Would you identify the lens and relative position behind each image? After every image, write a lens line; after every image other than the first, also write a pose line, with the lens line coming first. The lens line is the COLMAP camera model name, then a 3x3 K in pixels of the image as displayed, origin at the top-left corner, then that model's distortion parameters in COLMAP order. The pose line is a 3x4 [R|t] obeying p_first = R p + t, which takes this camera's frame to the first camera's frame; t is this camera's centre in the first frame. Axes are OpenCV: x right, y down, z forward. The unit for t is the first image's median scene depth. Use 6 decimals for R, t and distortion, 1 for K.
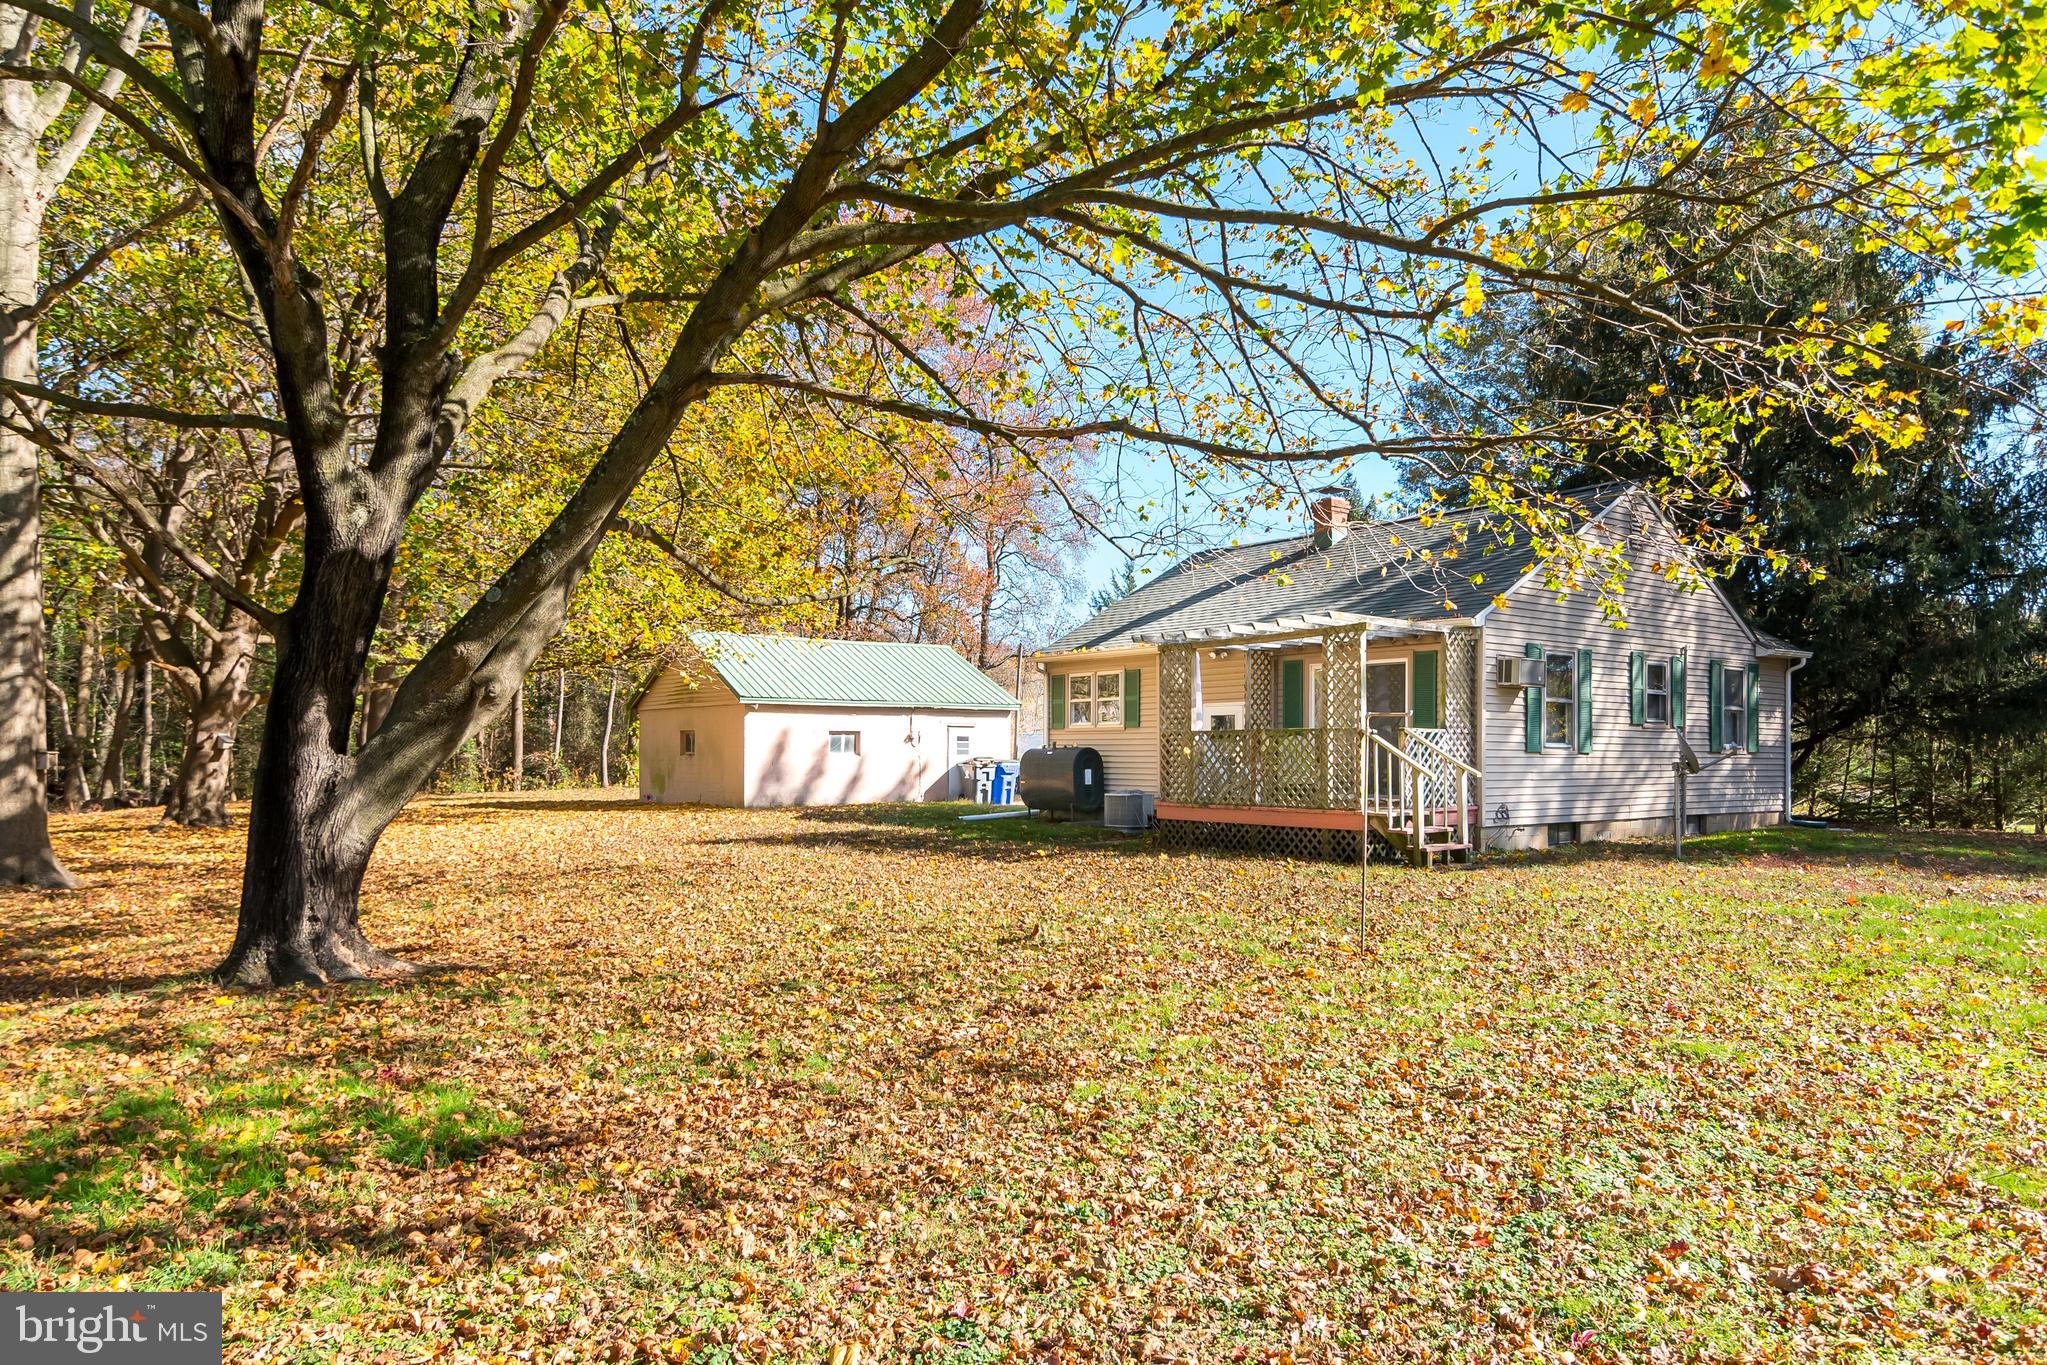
lens RADIAL K [[1344.2, 0, 1023.5], [0, 1344.2, 682.5], [0, 0, 1]] dist [-0.000262, -0.000980]
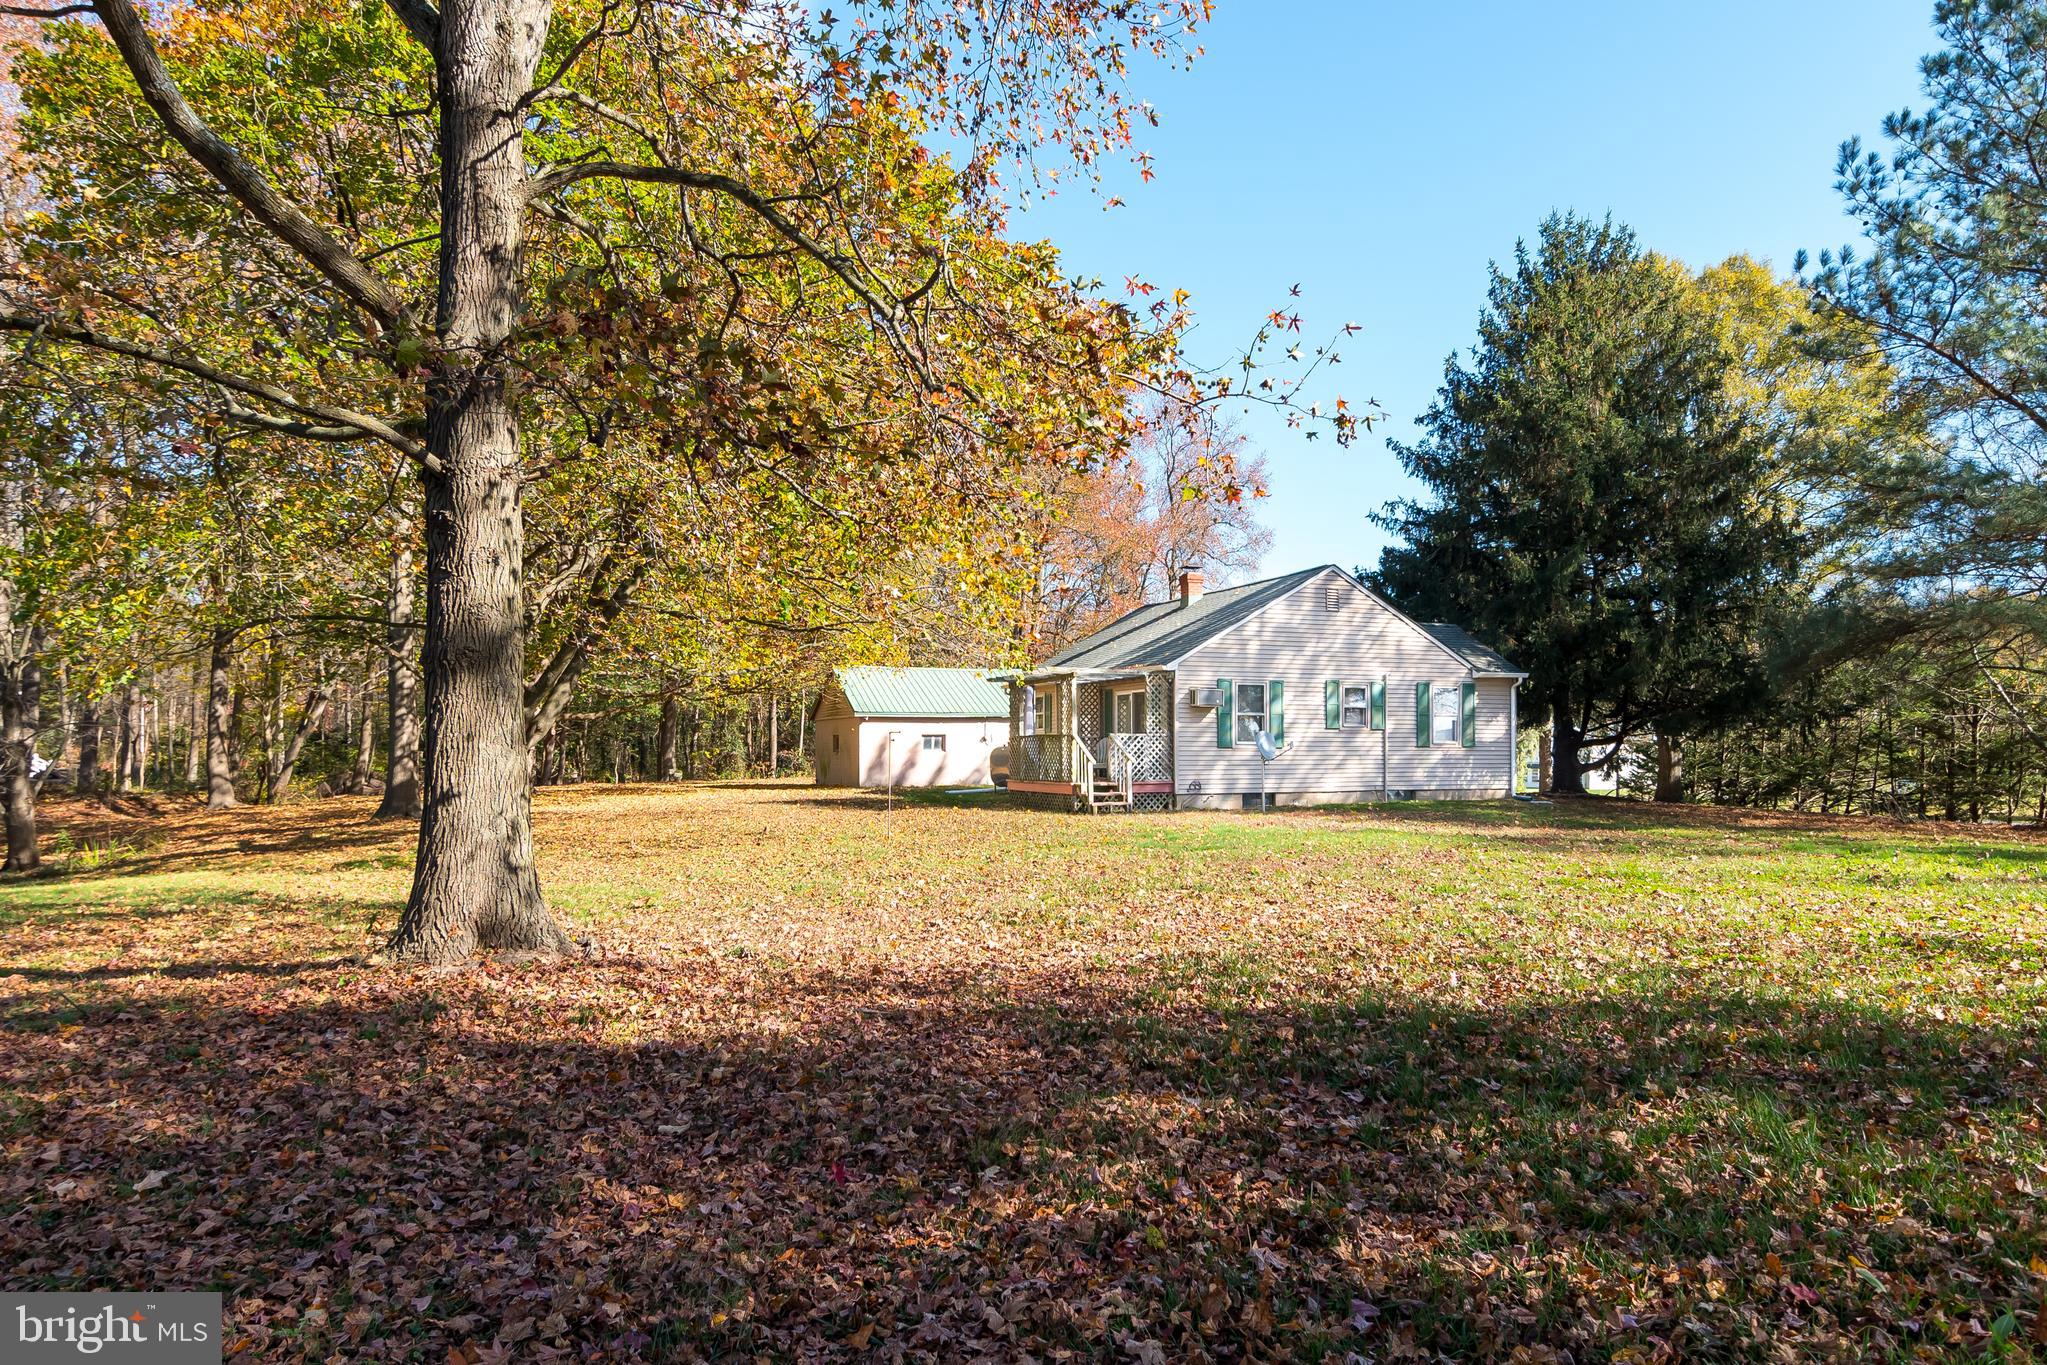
lens RADIAL K [[1344.2, 0, 1023.5], [0, 1344.2, 682.5], [0, 0, 1]] dist [-0.000262, -0.000980]
pose [[0.962660, -0.018587, -0.270074, 0.384765], [0.019380, 0.999812, 0.000272, -0.019489], [0.270019, -0.005496, 0.962839, -0.385025]]
